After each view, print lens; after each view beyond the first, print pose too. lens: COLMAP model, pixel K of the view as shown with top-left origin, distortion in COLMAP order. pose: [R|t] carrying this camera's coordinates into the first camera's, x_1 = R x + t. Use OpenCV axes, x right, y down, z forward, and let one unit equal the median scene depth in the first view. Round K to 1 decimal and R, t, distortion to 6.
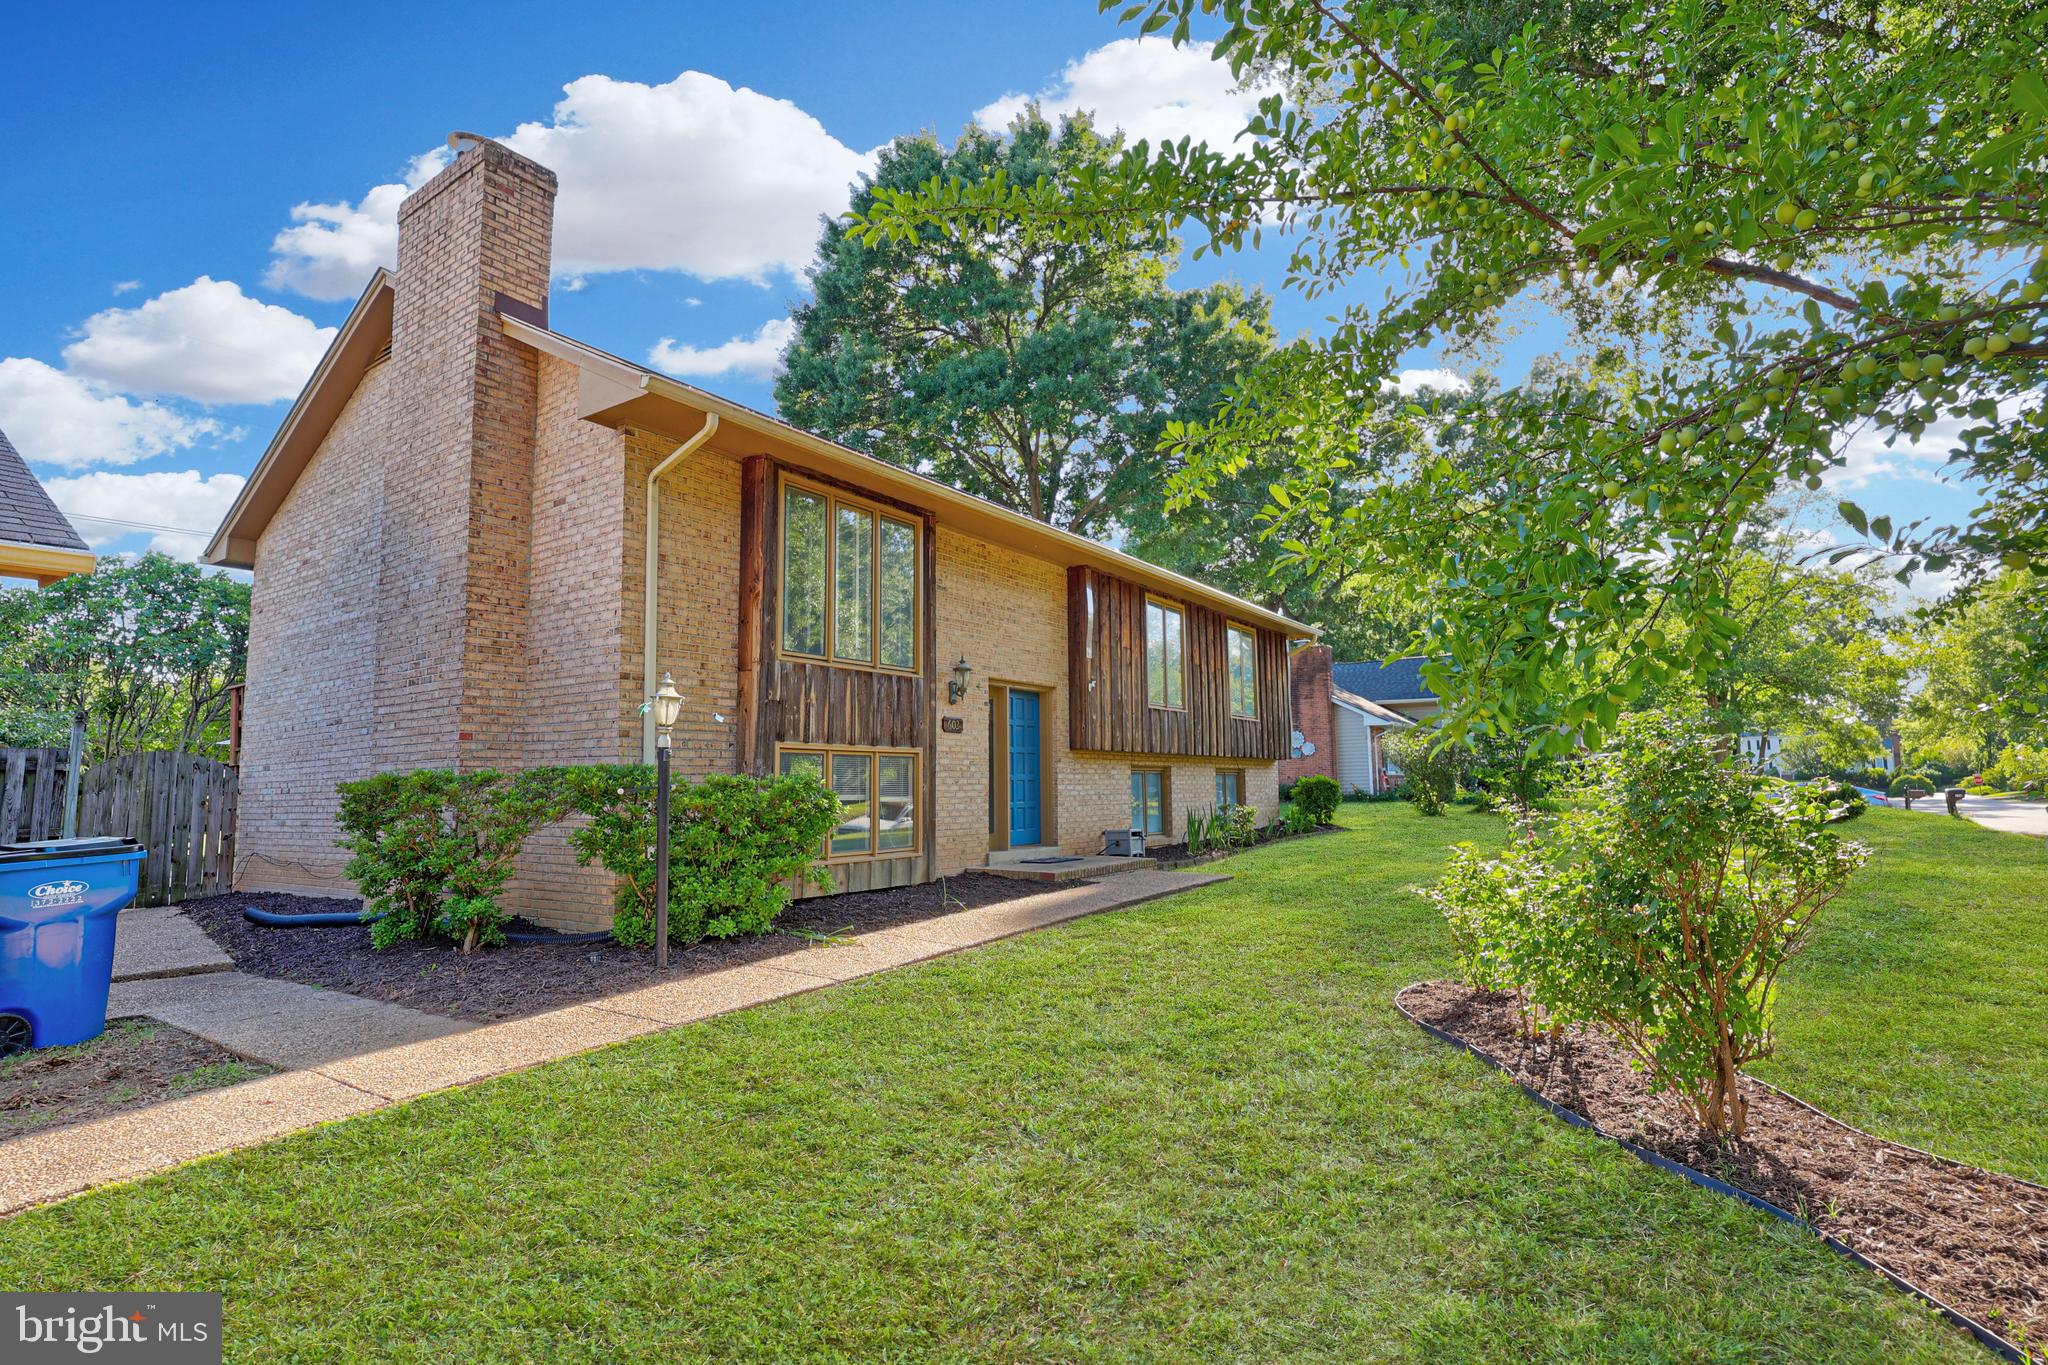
lens RADIAL K [[988.9, 0, 1024.0], [0, 988.9, 682.5], [0, 0, 1]] dist [0.018517, 0.000029]
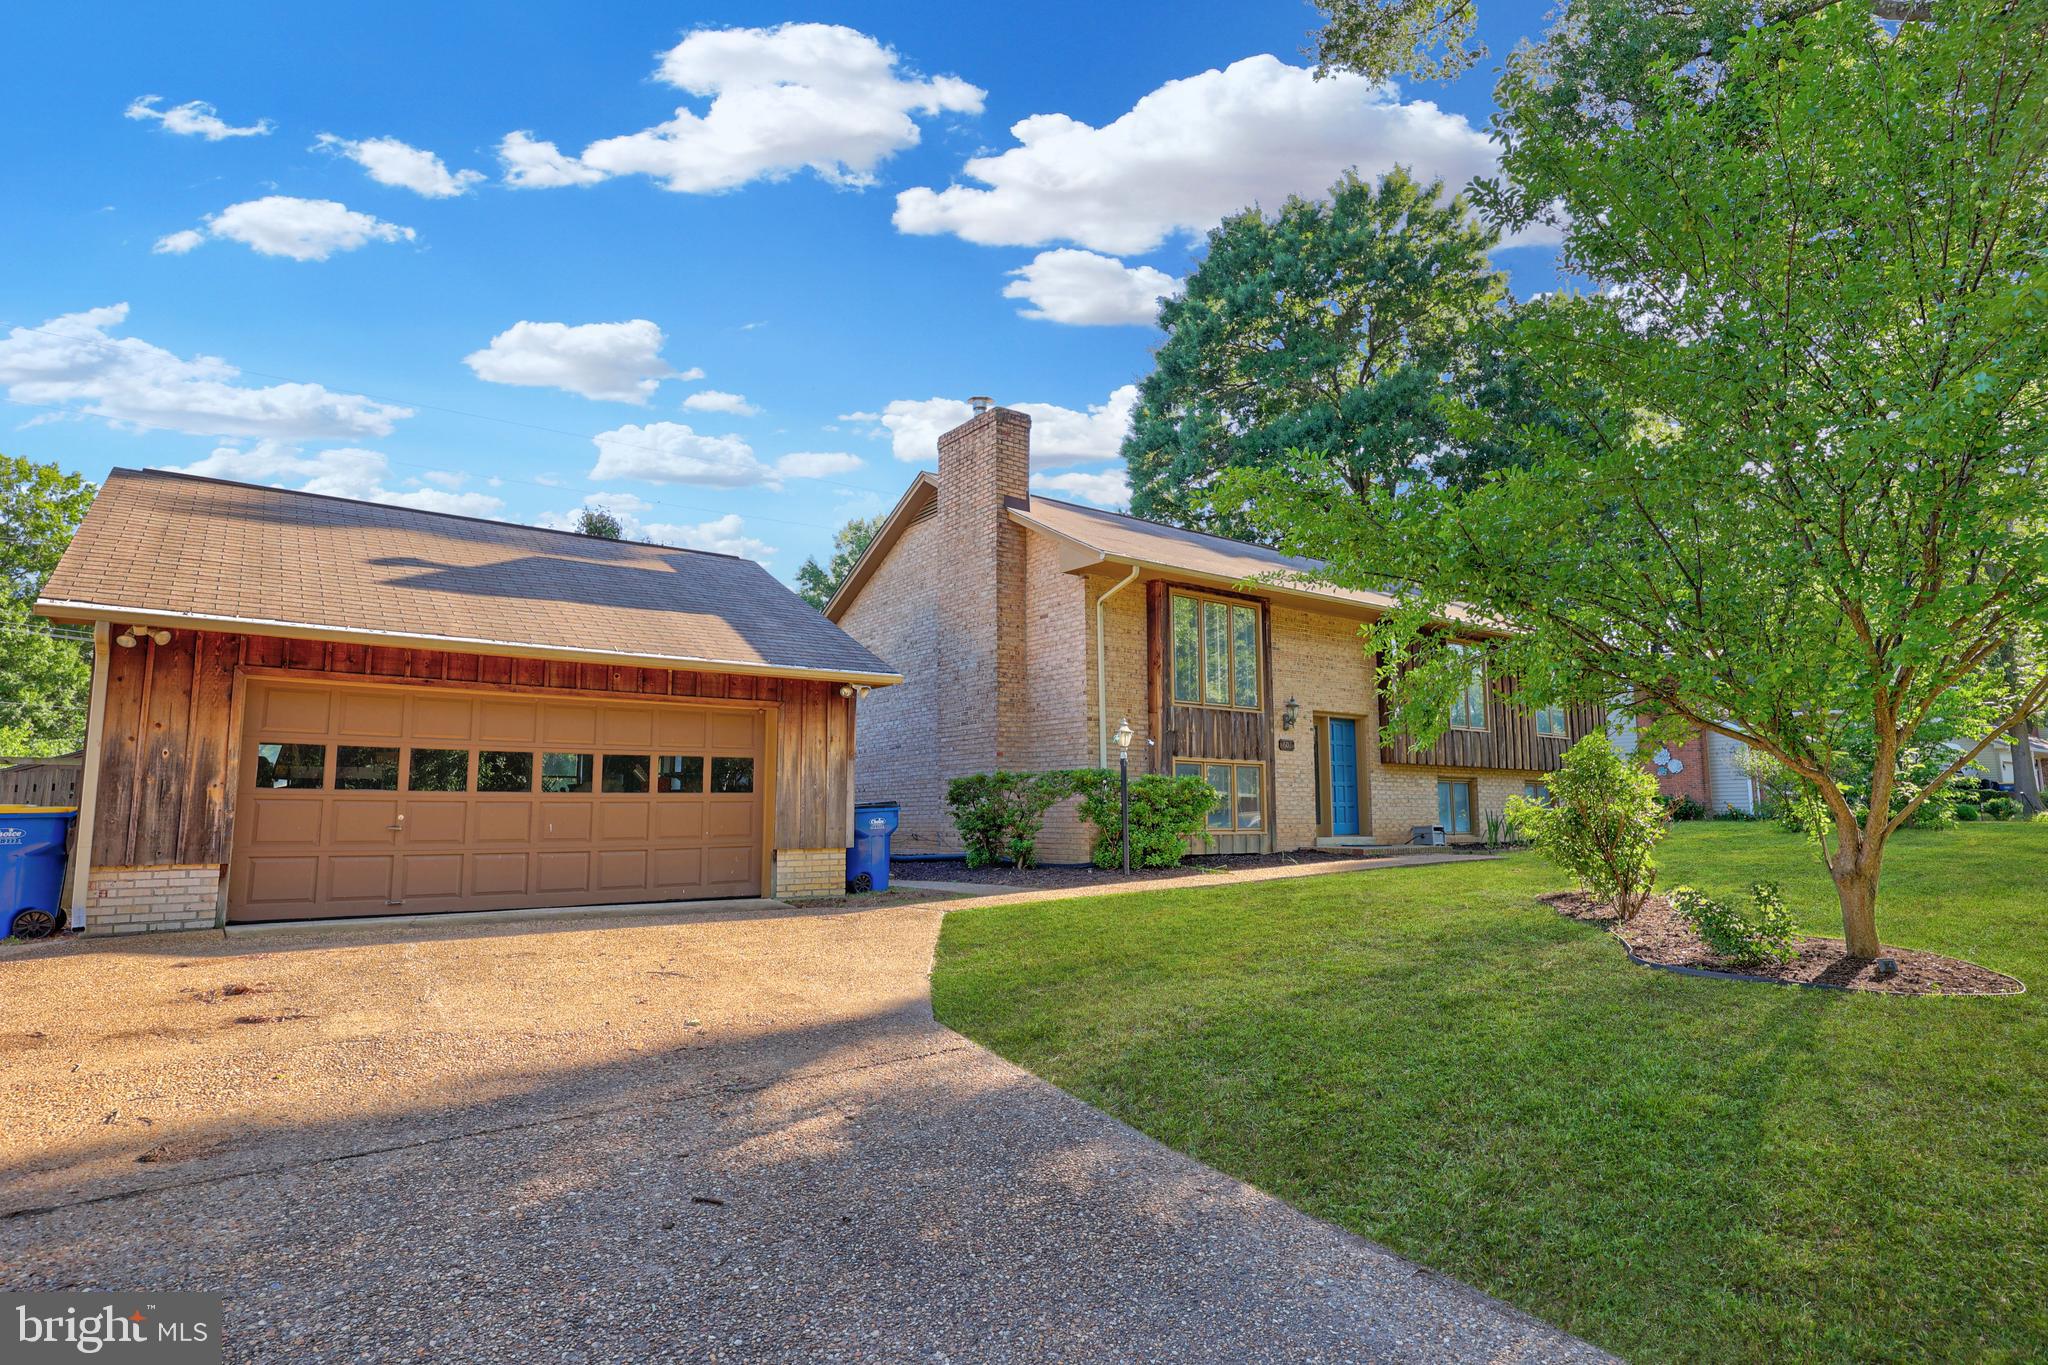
lens RADIAL K [[1055.0, 0, 1024.0], [0, 1055.0, 682.5], [0, 0, 1]] dist [-0.000193, 0.000144]
pose [[0.947483, -0.030262, -0.318372, 0.060911], [0.024455, 0.999454, -0.022221, -0.024426], [0.318871, 0.013268, 0.947705, -0.608206]]
